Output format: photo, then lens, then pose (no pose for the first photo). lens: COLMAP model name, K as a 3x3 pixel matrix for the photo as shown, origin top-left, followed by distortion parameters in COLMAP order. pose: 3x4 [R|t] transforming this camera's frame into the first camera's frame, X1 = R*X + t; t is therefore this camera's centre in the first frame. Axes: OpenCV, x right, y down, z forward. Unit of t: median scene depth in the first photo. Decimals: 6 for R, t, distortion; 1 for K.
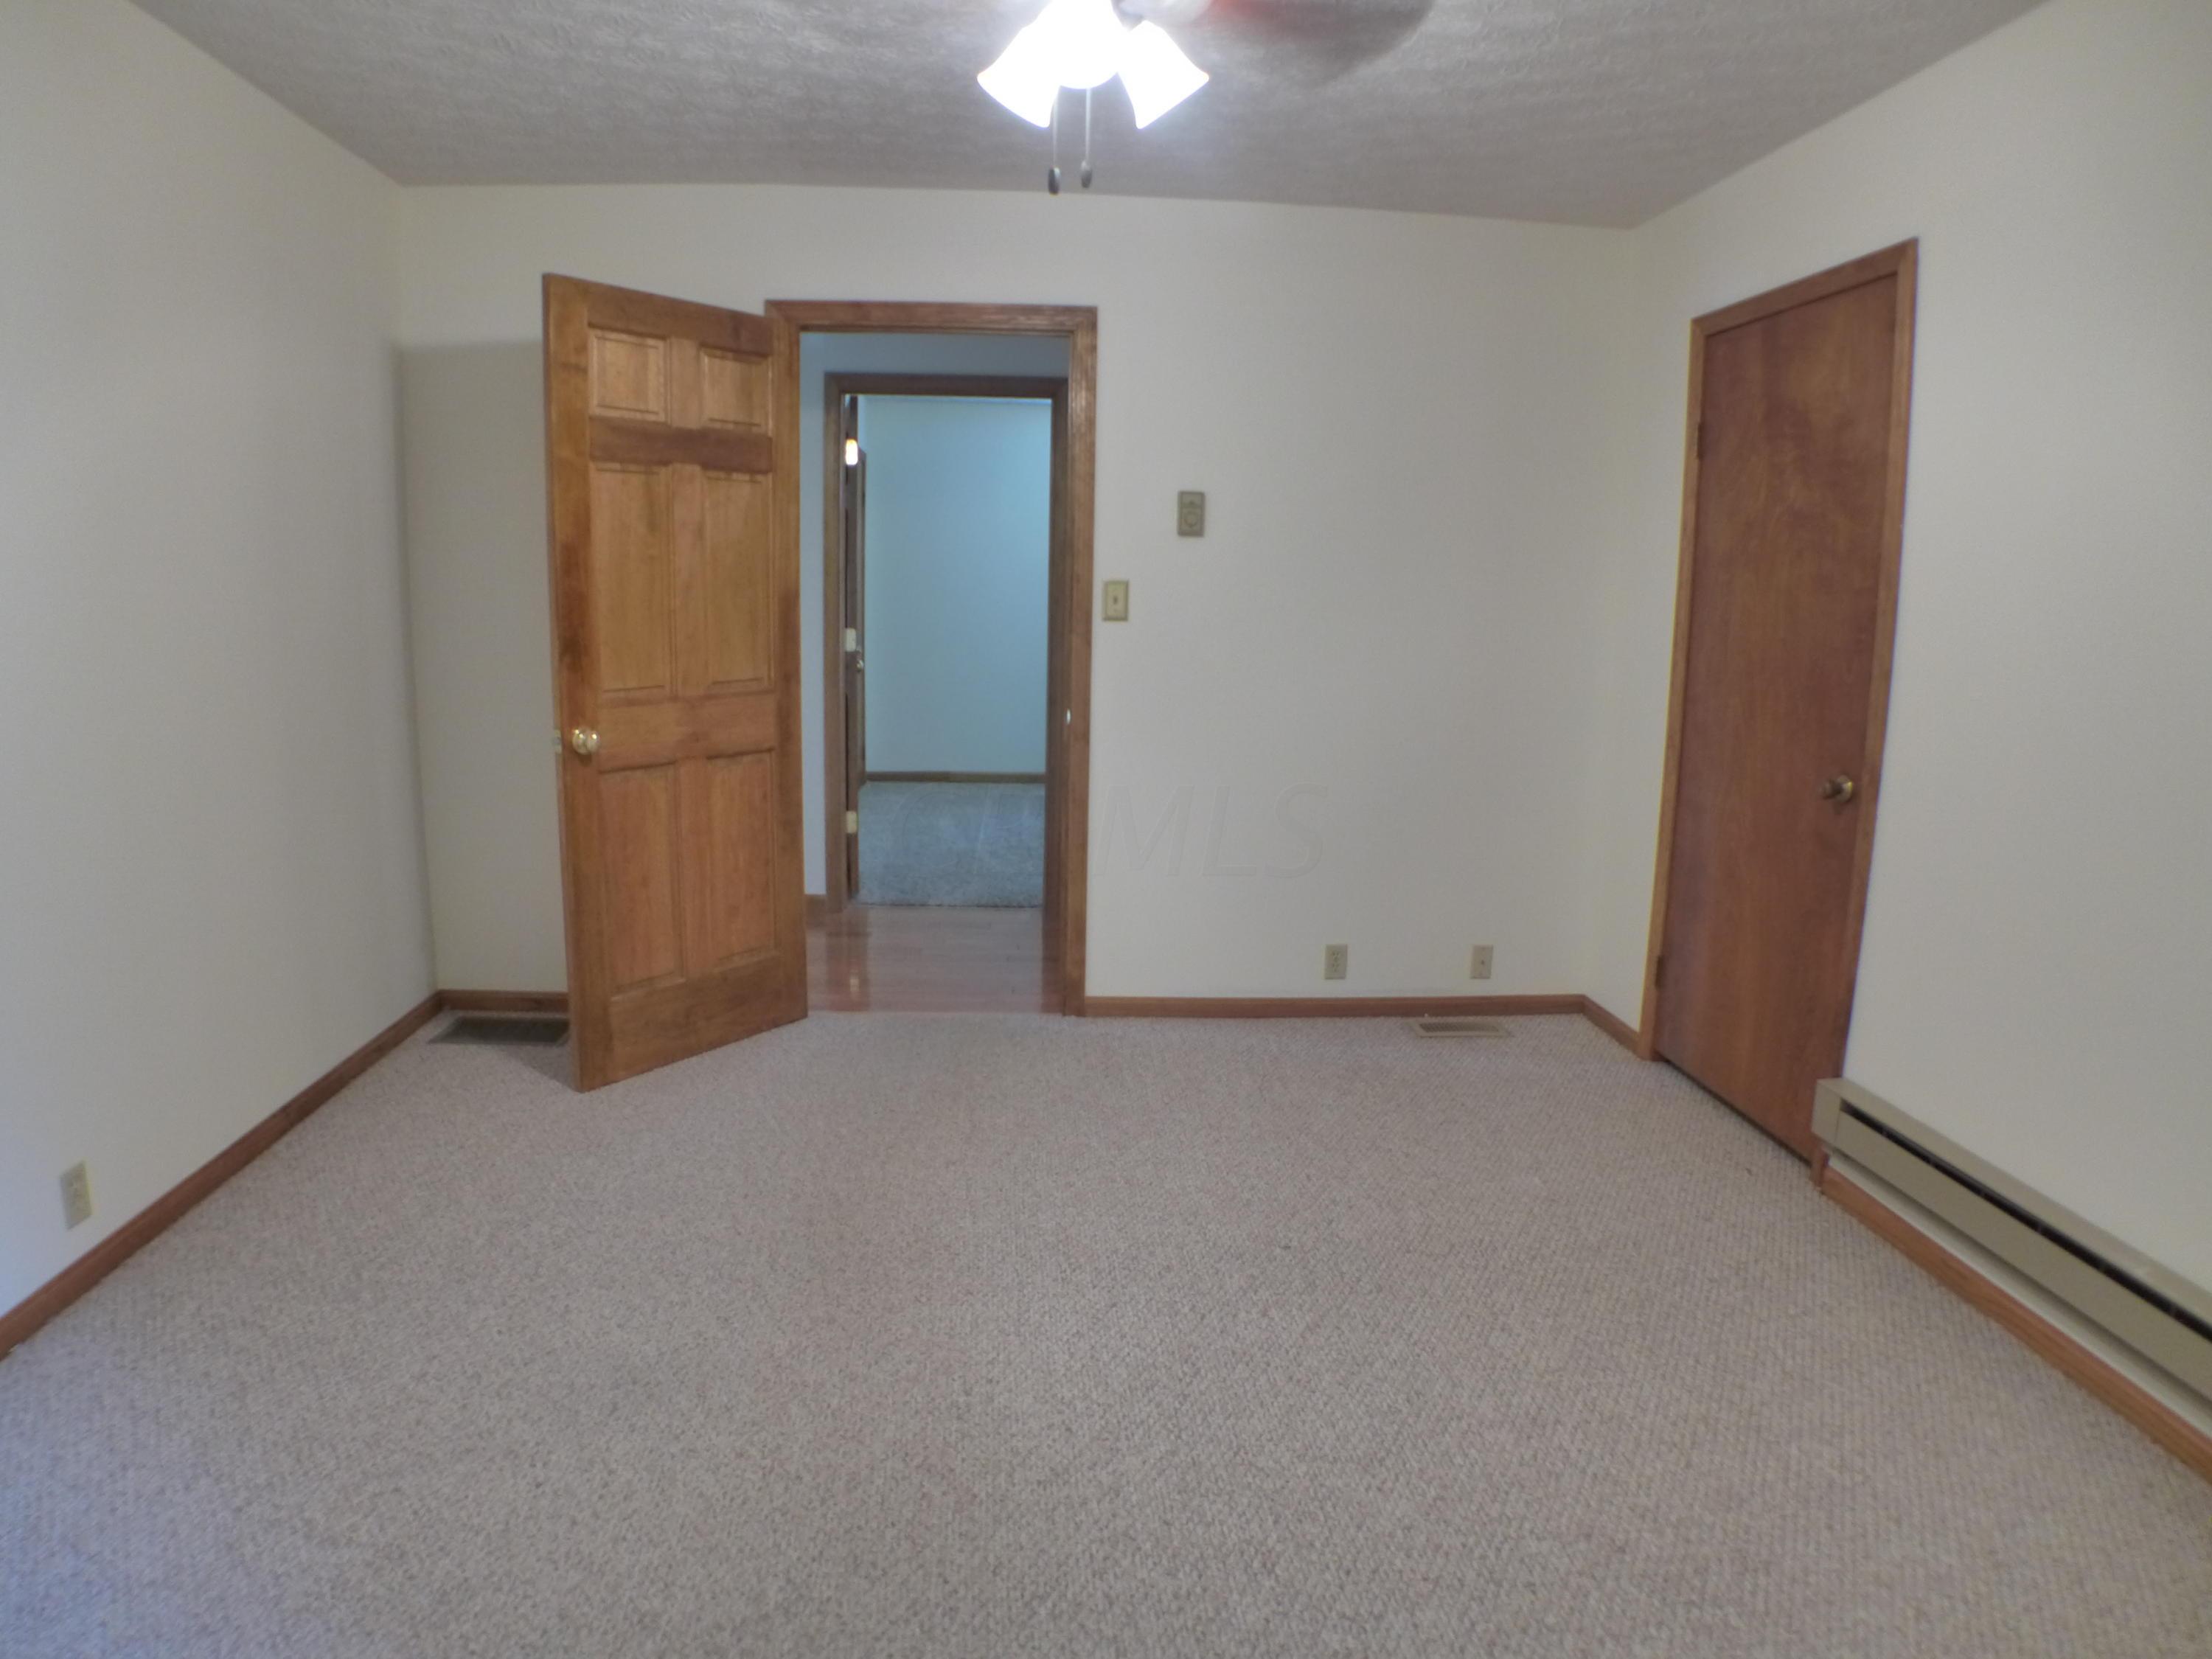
lens RADIAL K [[1316.0, 0, 1078.1], [0, 1316.0, 831.4], [0, 0, 1]] dist [-0.152982, 0.041030]
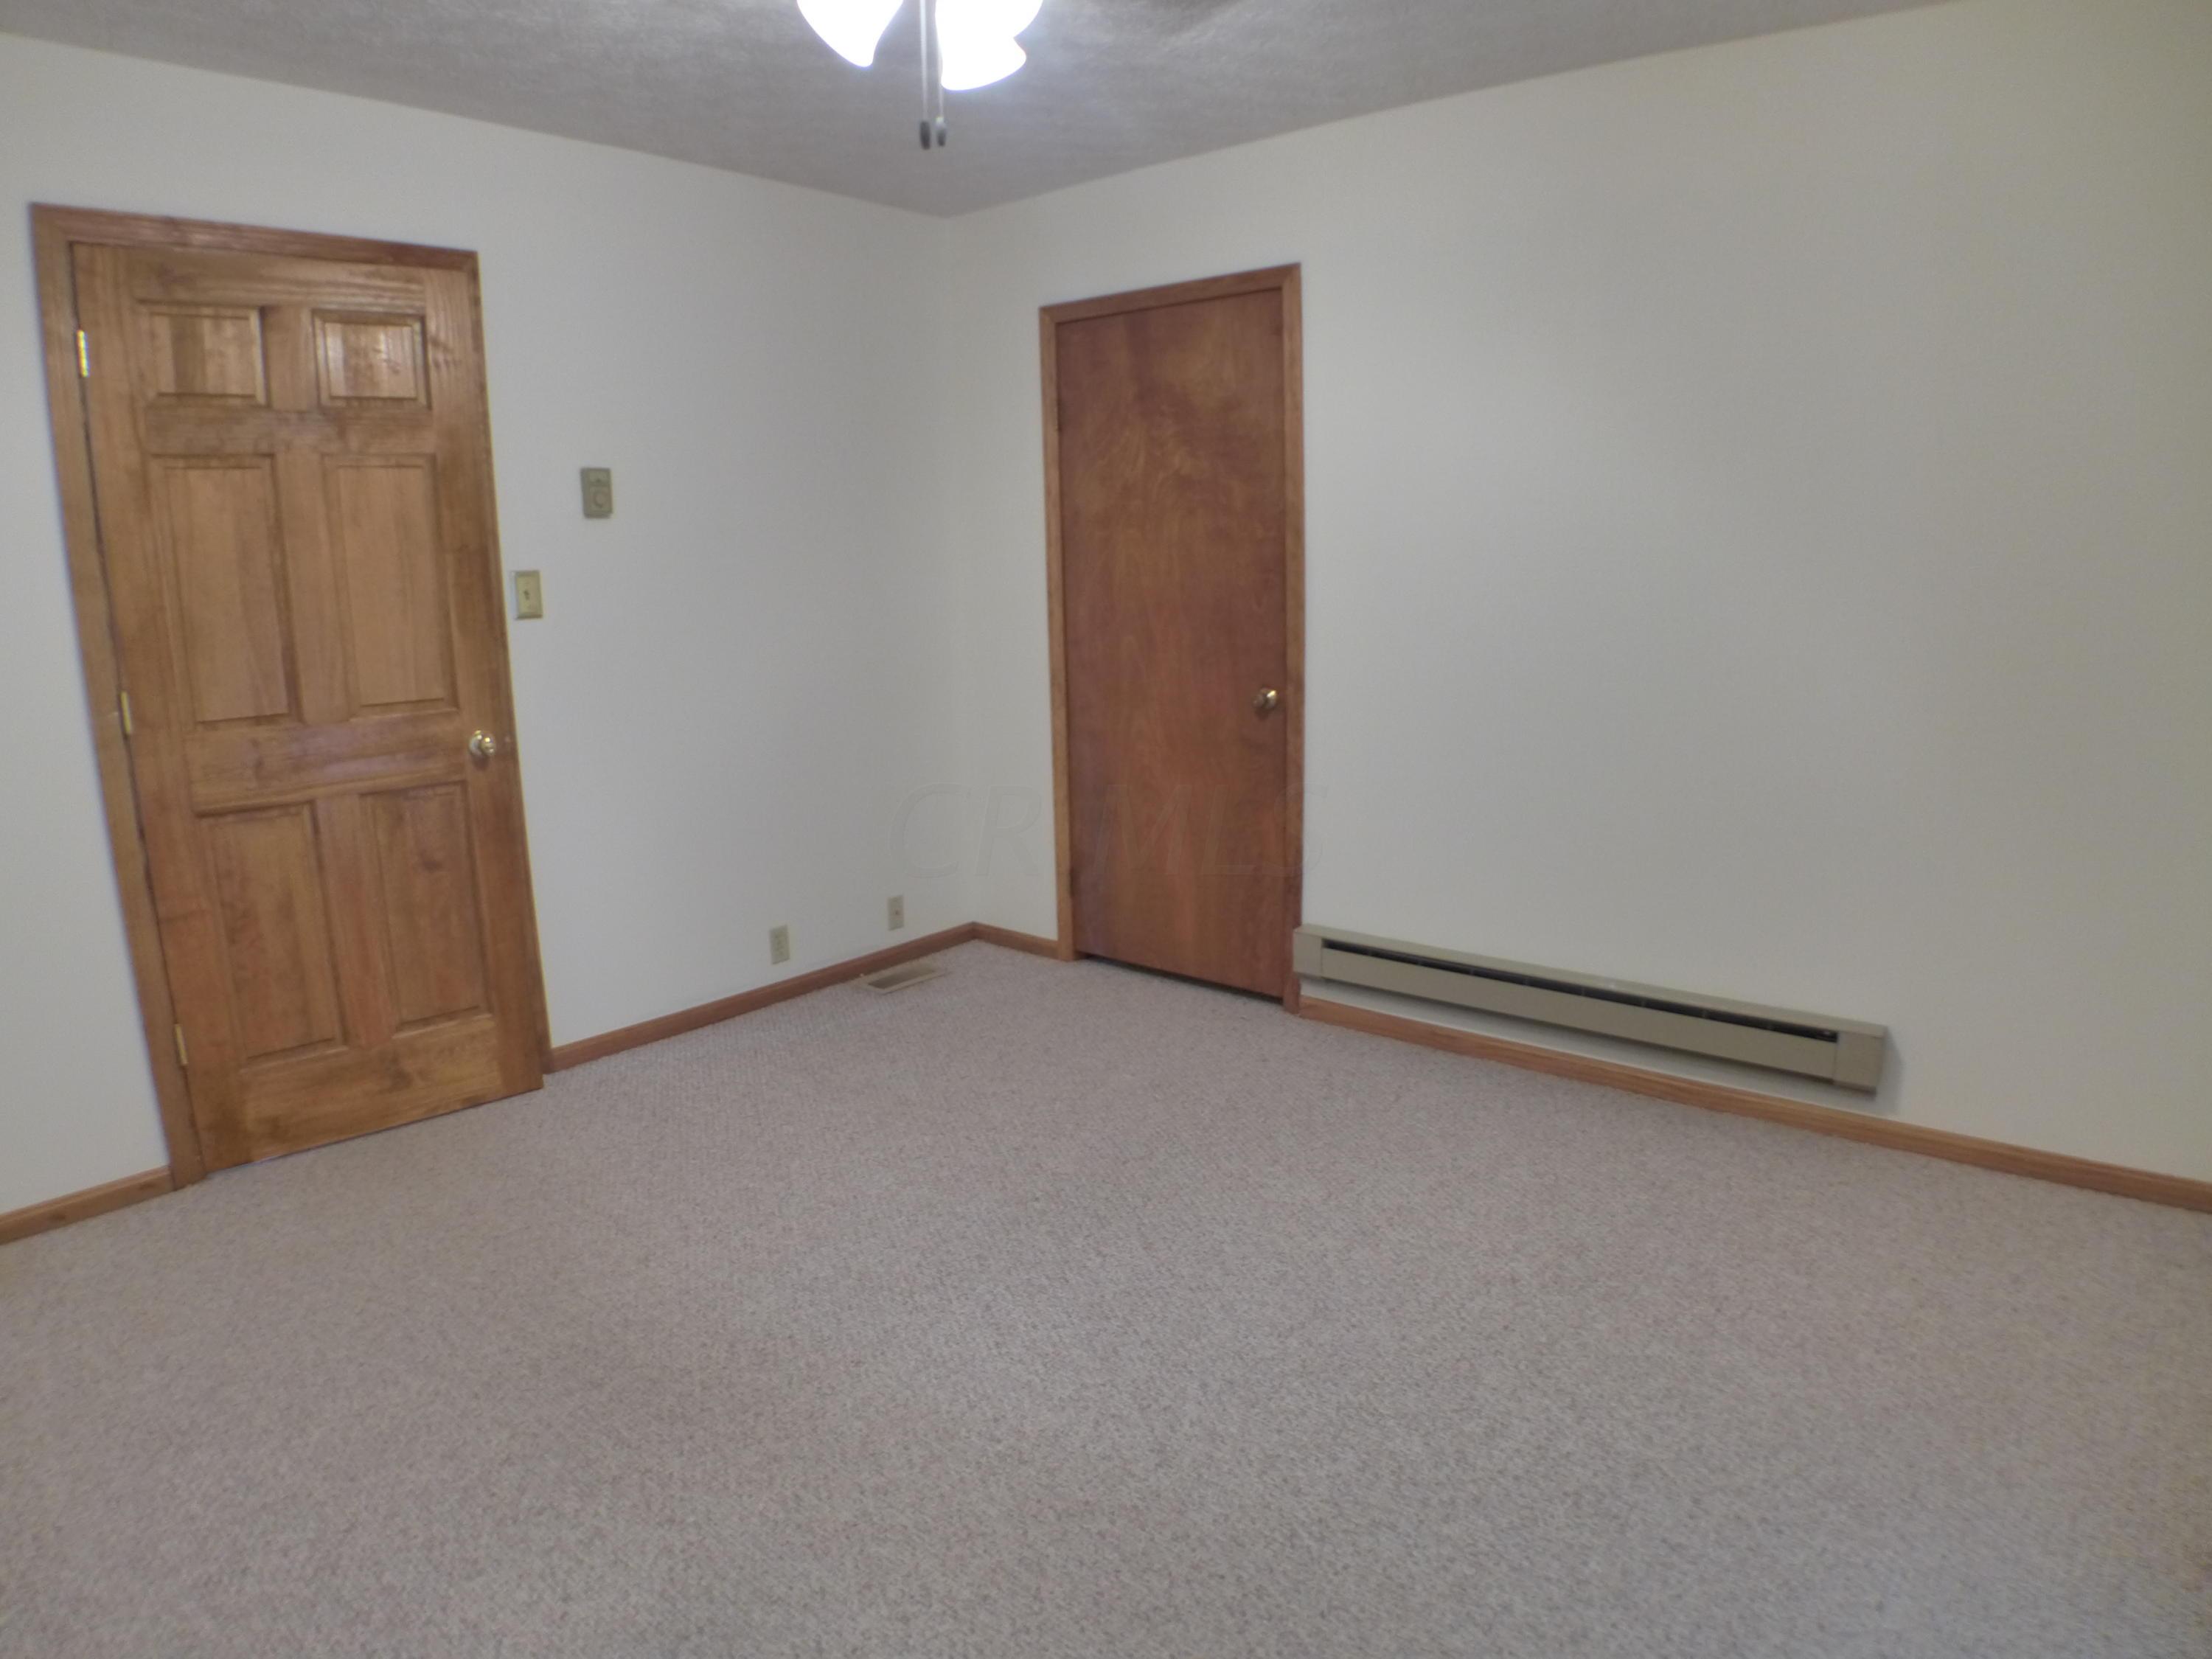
lens RADIAL K [[1316.0, 0, 1078.1], [0, 1316.0, 831.4], [0, 0, 1]] dist [-0.152982, 0.041030]
pose [[0.693184, -0.180300, 0.697845, -0.382734], [0.162025, 0.982406, 0.092878, -0.046837], [-0.702313, 0.048687, 0.710201, 0.170134]]
